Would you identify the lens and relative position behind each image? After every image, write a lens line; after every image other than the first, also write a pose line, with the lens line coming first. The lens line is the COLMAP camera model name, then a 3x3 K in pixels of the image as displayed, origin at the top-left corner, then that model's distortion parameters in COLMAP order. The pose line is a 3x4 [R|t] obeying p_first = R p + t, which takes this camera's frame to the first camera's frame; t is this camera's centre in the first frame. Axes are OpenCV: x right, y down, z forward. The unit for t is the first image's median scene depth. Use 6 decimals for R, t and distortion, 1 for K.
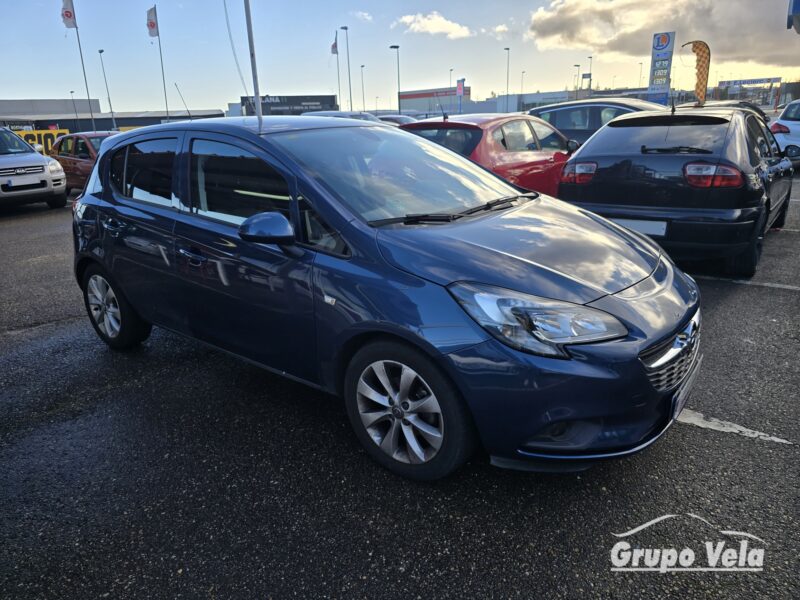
lens RADIAL K [[544.3, 0, 400.0], [0, 544.3, 300.0], [0, 0, 1]] dist [0.008821, 0.005123]
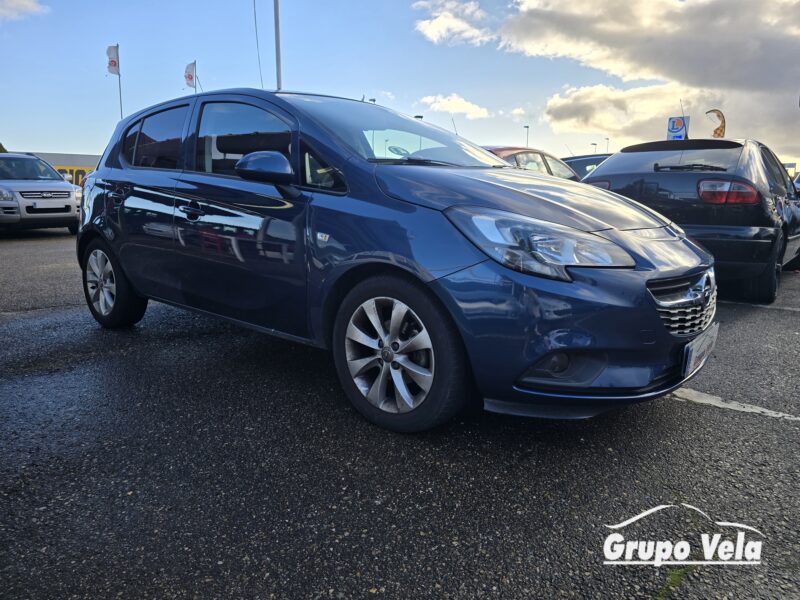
lens RADIAL K [[543.0, 0, 404.4], [0, 543.0, 302.3], [0, 0, 1]] dist [0.020413, -0.004954]
pose [[0.998482, 0.049876, -0.023355, 0.041820], [-0.052496, 0.990148, -0.129810, 0.230869], [0.016650, 0.130839, 0.991264, 0.067147]]
